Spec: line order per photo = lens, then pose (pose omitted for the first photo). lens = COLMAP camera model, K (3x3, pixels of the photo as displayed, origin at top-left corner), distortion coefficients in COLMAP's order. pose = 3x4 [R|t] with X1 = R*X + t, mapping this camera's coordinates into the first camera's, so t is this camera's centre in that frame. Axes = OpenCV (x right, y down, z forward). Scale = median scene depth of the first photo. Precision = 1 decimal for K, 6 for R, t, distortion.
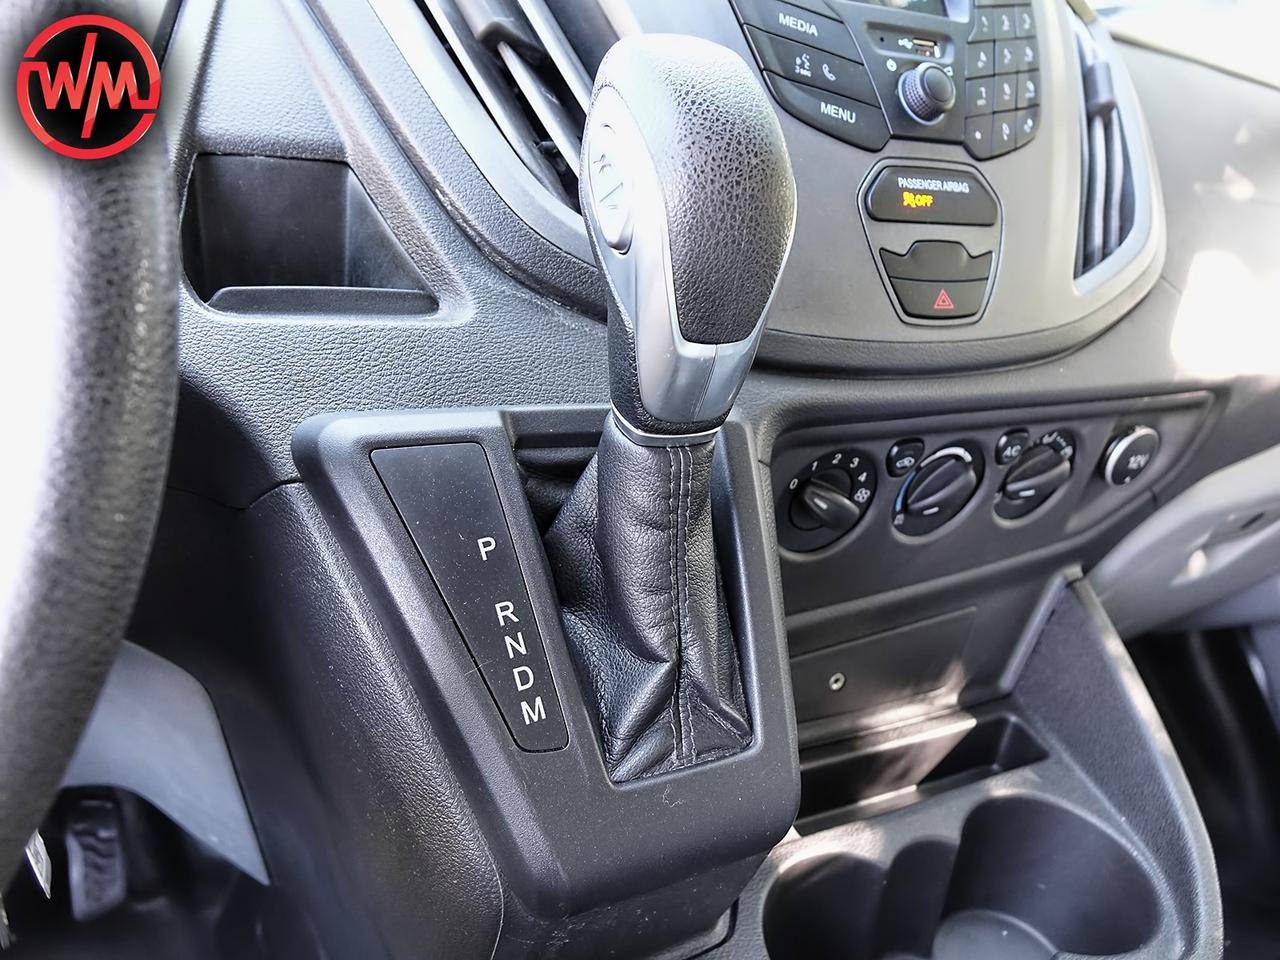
lens RADIAL K [[978.6, 0, 640.0], [0, 978.6, 480.0], [0, 0, 1]] dist [-0.011353, 0.000961]
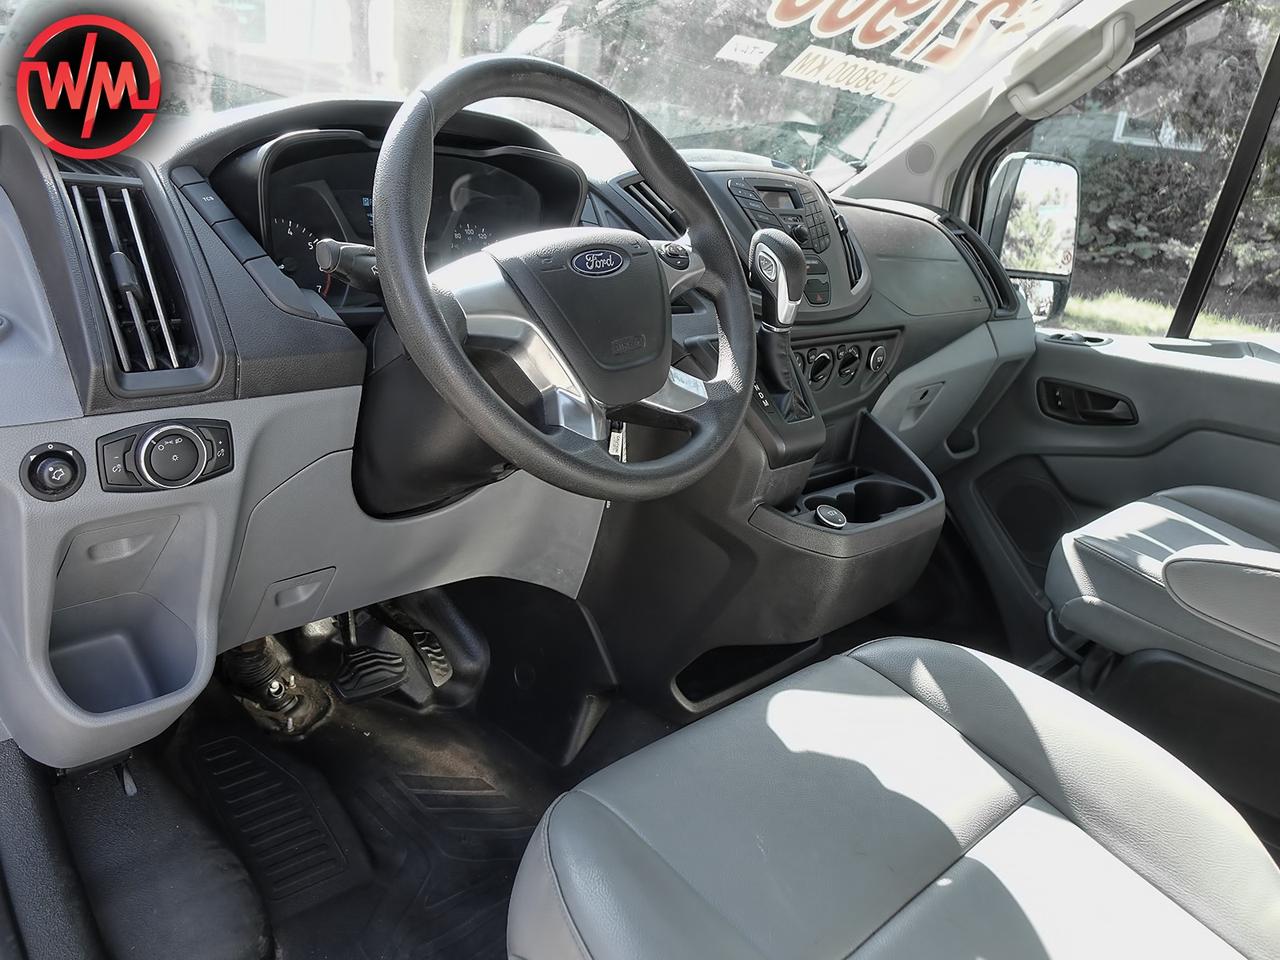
lens RADIAL K [[971.2, 0, 635.1], [0, 971.2, 483.2], [0, 0, 1]] dist [-0.009376, 0.006366]
pose [[0.947145, -0.161719, 0.277061, -1.041328], [0.191517, 0.977895, -0.083918, 0.469403], [-0.257366, 0.132545, 0.957181, -1.500366]]
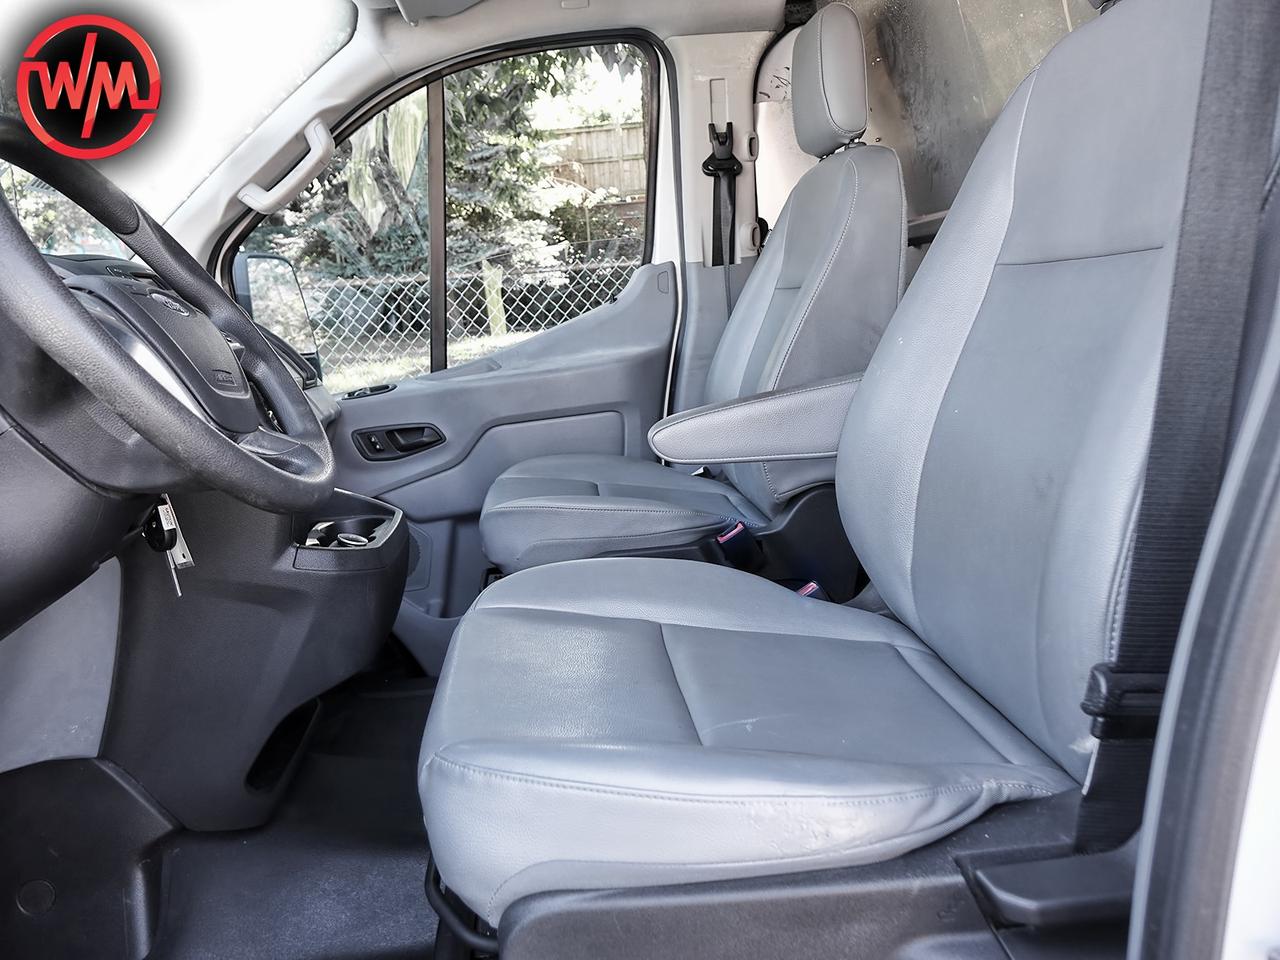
lens RADIAL K [[971.2, 0, 635.1], [0, 971.2, 483.2], [0, 0, 1]] dist [-0.009376, 0.006366]
pose [[0.340149, -0.349682, 0.872938, -1.890084], [0.555939, 0.823473, 0.113240, 0.442207], [-0.758439, 0.446782, 0.474506, -1.163596]]
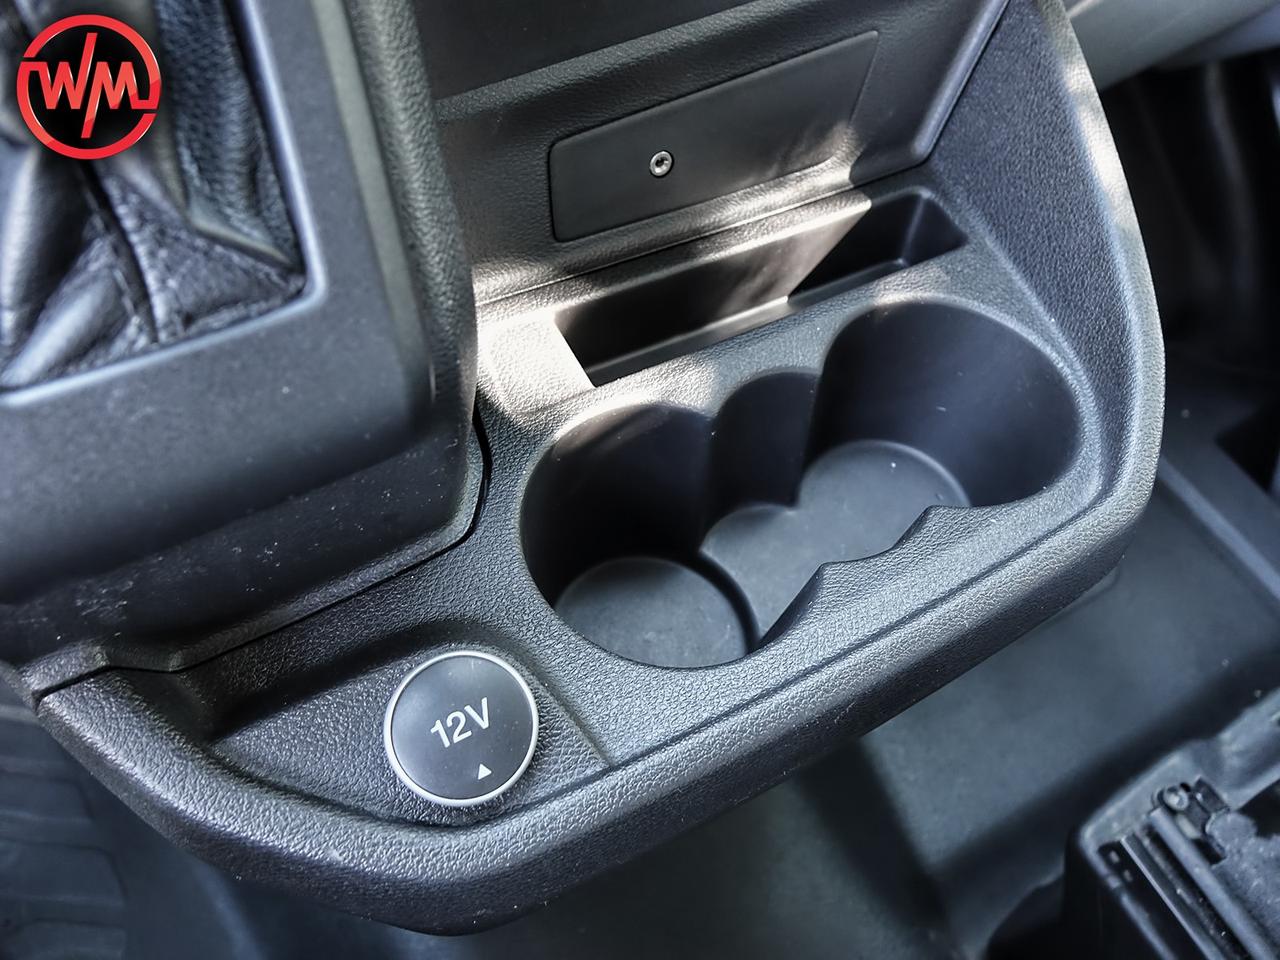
lens RADIAL K [[971.2, 0, 635.1], [0, 971.2, 483.2], [0, 0, 1]] dist [-0.009376, 0.006366]
pose [[0.996084, -0.083005, -0.030429, 0.210661], [0.087461, 0.875017, 0.476127, 0.085968], [-0.012895, -0.476924, 0.878850, 0.327712]]
